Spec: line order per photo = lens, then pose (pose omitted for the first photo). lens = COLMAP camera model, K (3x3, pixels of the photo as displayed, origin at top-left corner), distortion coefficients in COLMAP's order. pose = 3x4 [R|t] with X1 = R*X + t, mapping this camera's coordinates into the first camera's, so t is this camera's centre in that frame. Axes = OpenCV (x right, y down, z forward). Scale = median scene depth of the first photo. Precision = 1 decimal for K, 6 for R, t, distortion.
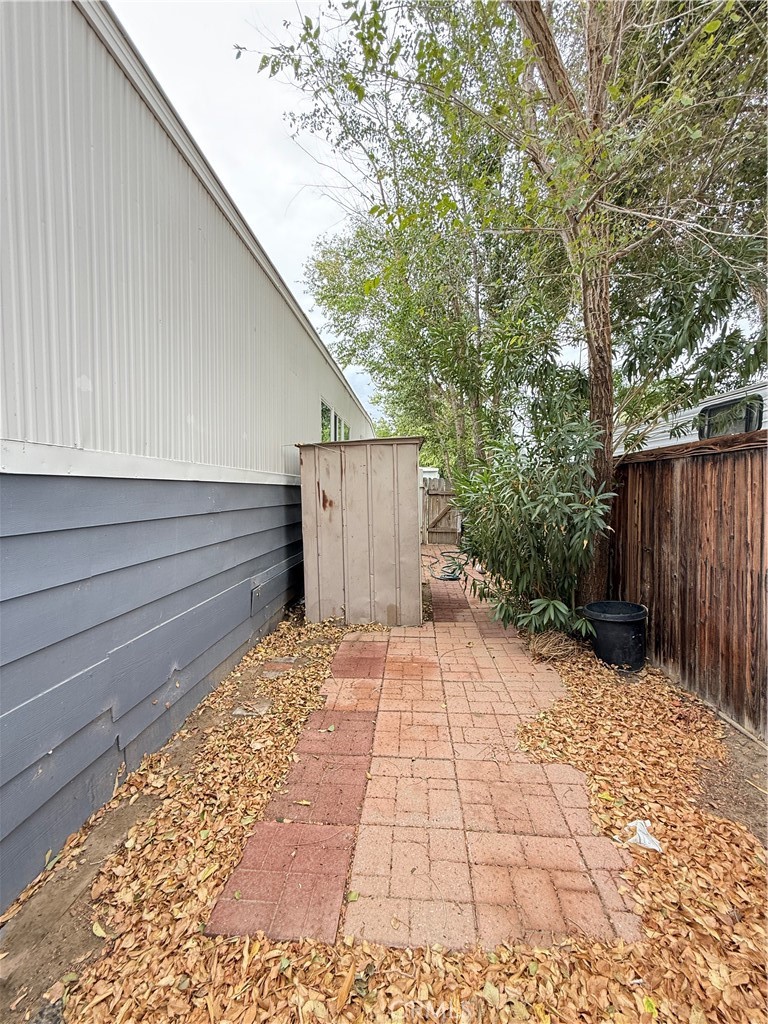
lens RADIAL K [[407.8, 0, 383.2], [0, 407.8, 513.0], [0, 0, 1]] dist [-0.001037, 0.000076]
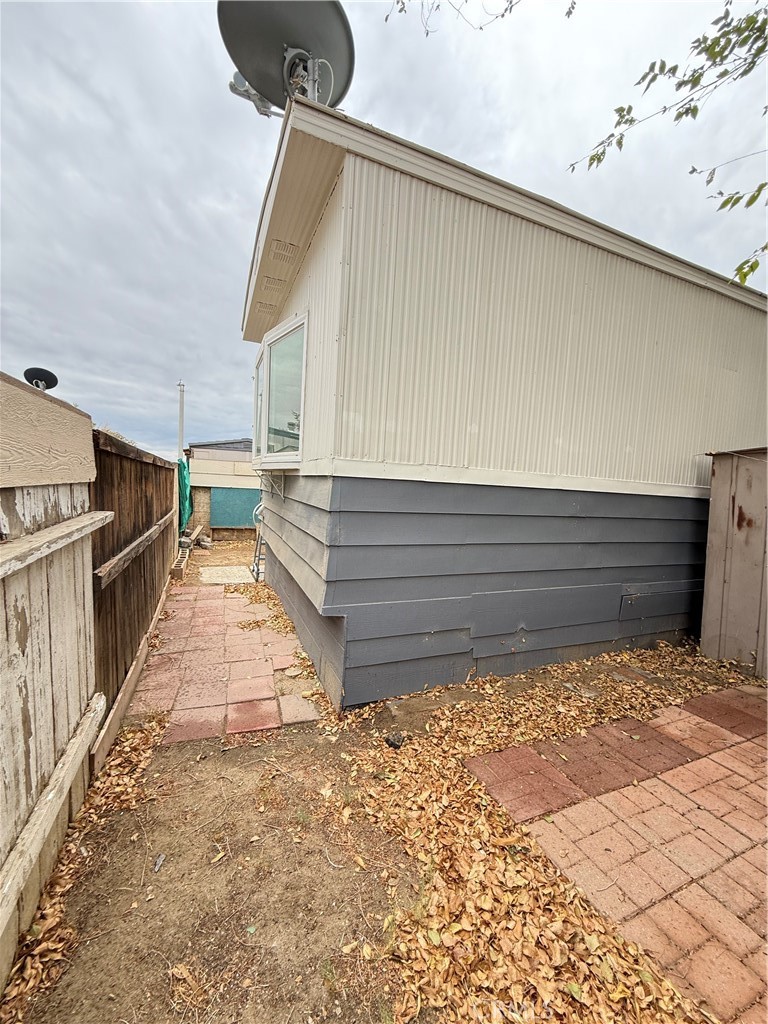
lens RADIAL K [[407.8, 0, 382.5], [0, 407.8, 519.5], [0, 0, 1]] dist [-0.001037, 0.000076]
pose [[0.459916, 0.096446, -0.882709, 0.406585], [-0.102487, 0.993206, 0.055121, 0.000047], [0.882028, 0.065115, 0.466675, -0.059817]]
